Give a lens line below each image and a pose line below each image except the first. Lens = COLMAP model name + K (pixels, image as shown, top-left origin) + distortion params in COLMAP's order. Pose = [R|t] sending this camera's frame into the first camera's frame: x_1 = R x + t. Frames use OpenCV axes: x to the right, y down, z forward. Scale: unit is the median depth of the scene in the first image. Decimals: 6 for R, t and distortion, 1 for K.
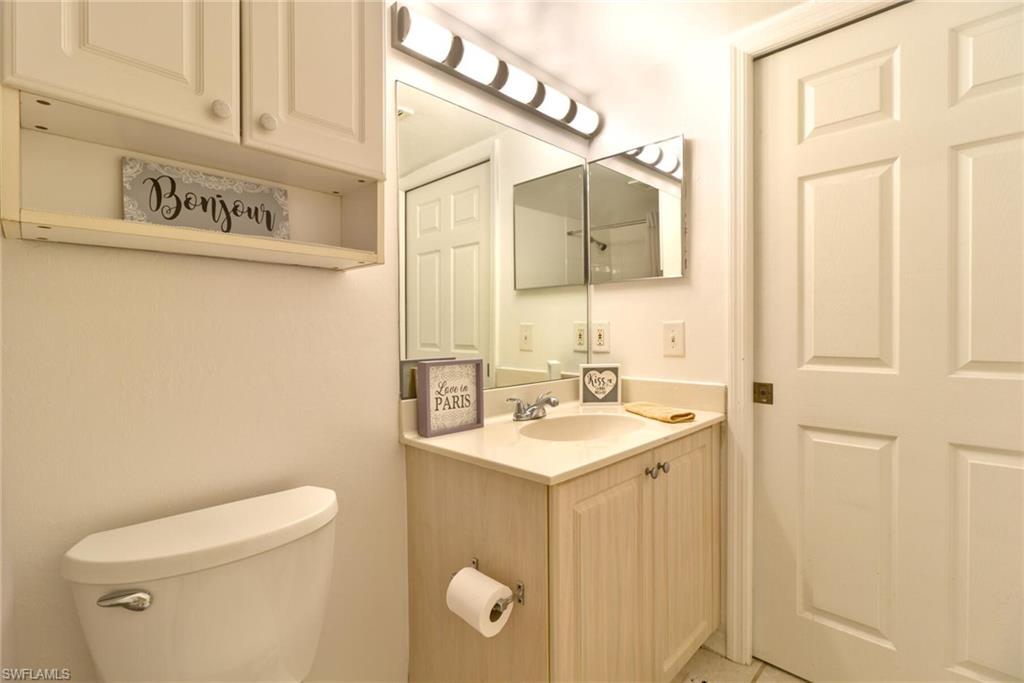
lens RADIAL K [[470.7, 0, 502.6], [0, 470.7, 334.6], [0, 0, 1]] dist [-0.017706, 0.007210]
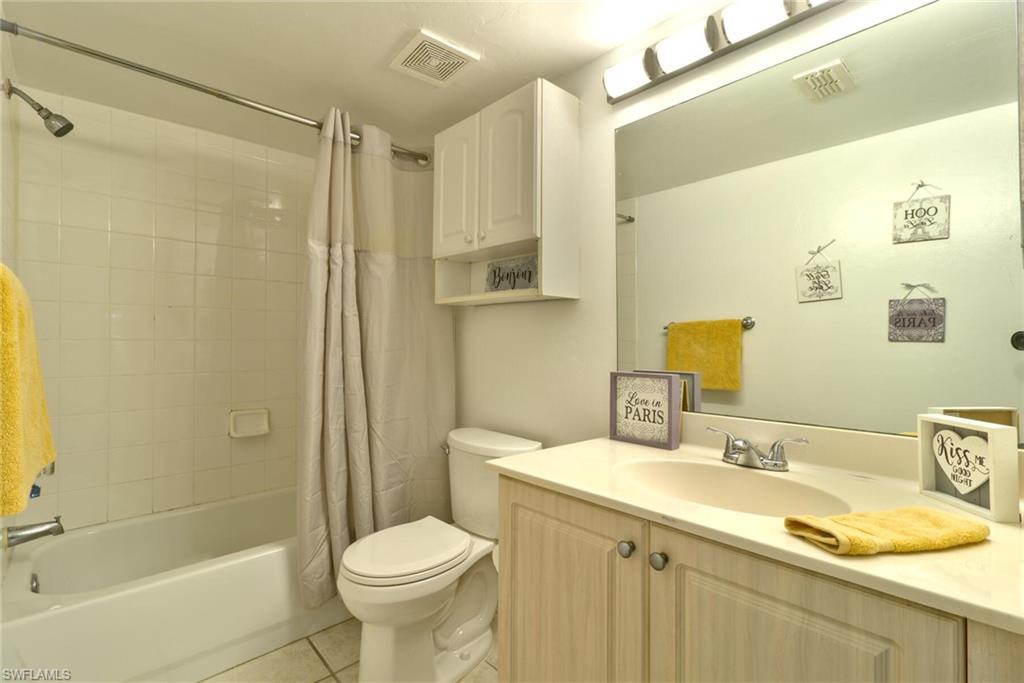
lens RADIAL K [[470.7, 0, 502.6], [0, 470.7, 334.6], [0, 0, 1]] dist [-0.017706, 0.007210]
pose [[-0.040945, -0.005852, -0.999144, 0.920739], [-0.010599, 0.999929, -0.005422, -0.019069], [0.999105, 0.010368, -0.041004, 0.747556]]
